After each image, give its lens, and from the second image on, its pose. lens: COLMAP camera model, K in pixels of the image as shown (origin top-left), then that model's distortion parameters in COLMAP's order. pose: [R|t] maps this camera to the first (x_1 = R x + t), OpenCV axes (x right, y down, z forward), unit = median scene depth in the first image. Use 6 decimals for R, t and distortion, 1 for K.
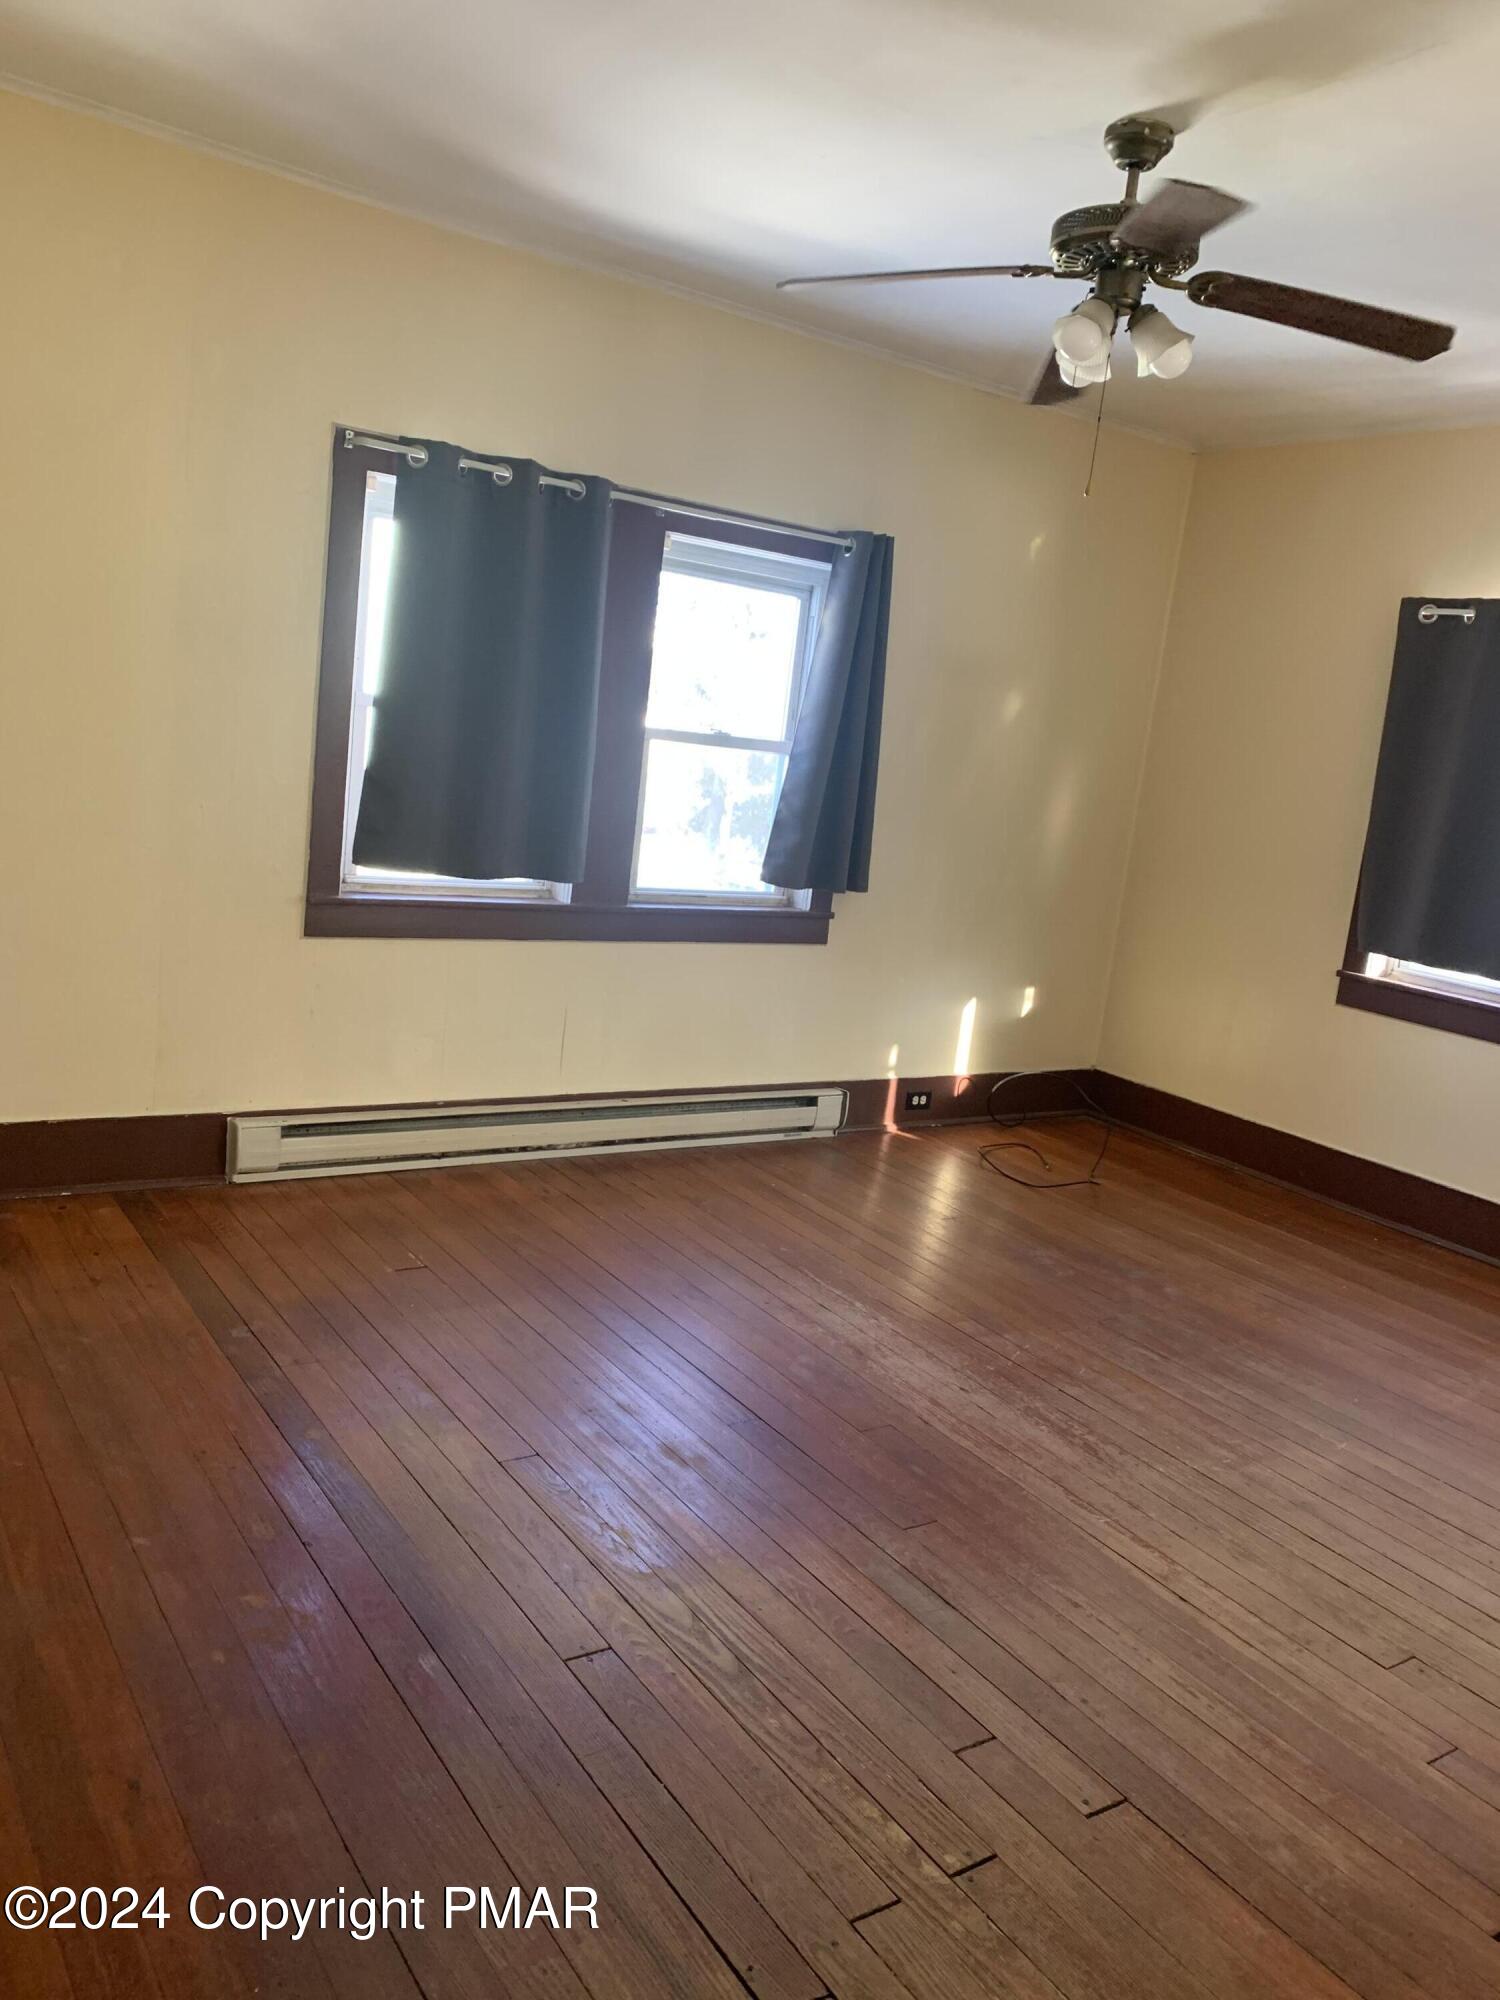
lens RADIAL K [[1519.7, 0, 736.8], [0, 1519.7, 997.9], [0, 0, 1]] dist [0.035103, -0.027366]
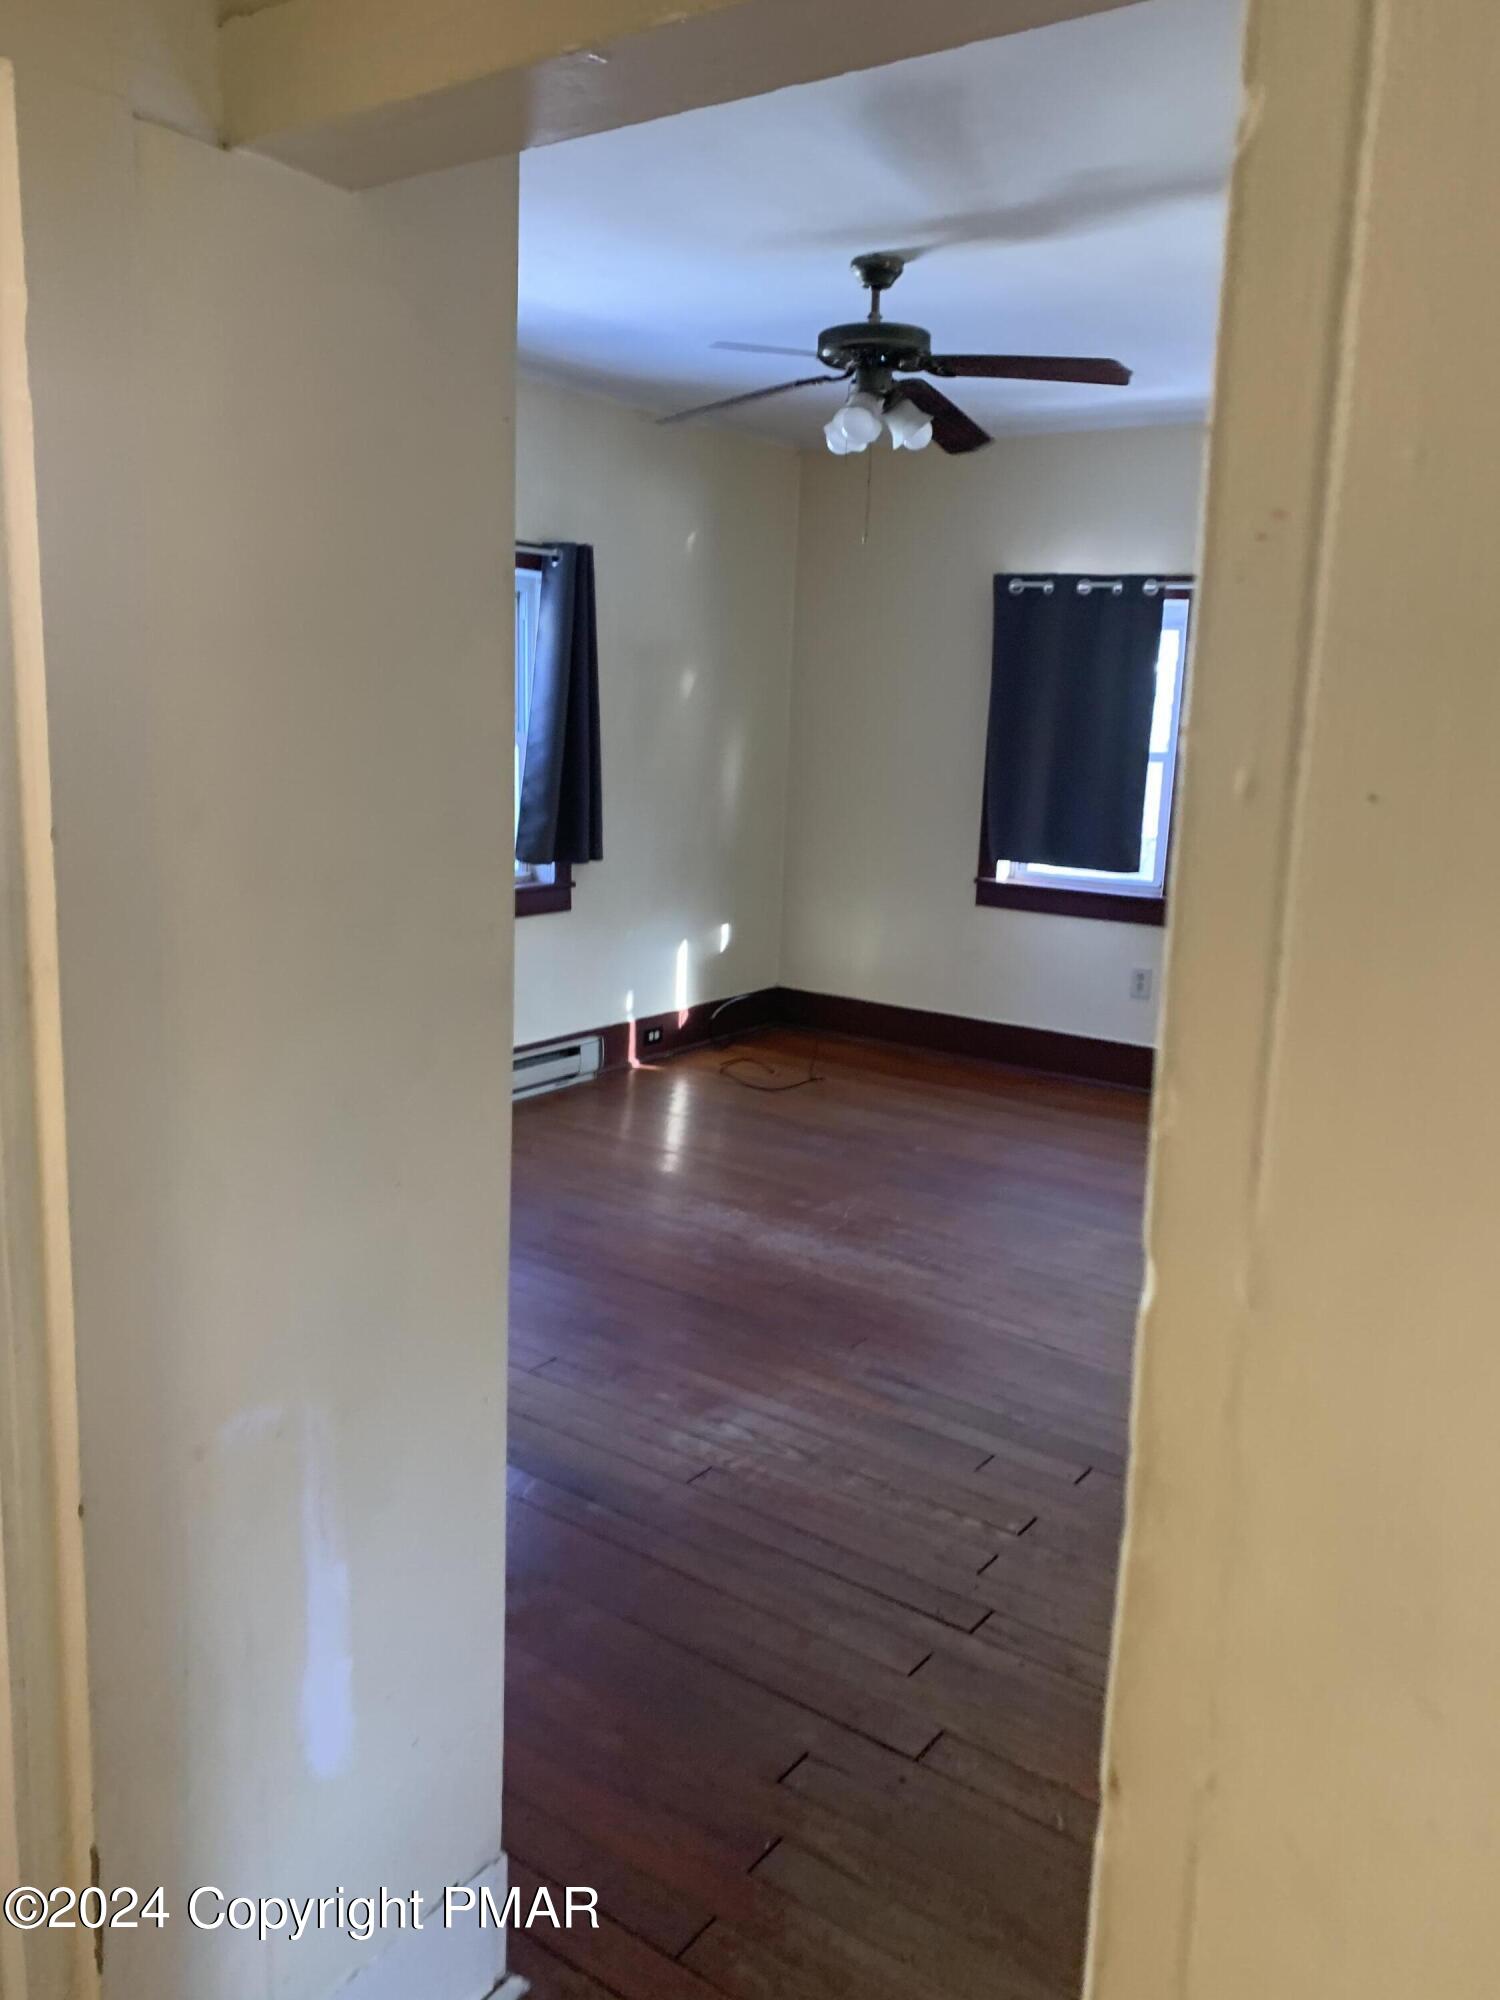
lens RADIAL K [[1519.7, 0, 758.1], [0, 1519.7, 995.2], [0, 0, 1]] dist [0.035103, -0.027366]
pose [[0.935306, -0.148100, 0.321354, -0.195394], [0.136759, 0.988922, 0.057715, -0.020466], [-0.326341, -0.010033, 0.945199, -0.115129]]
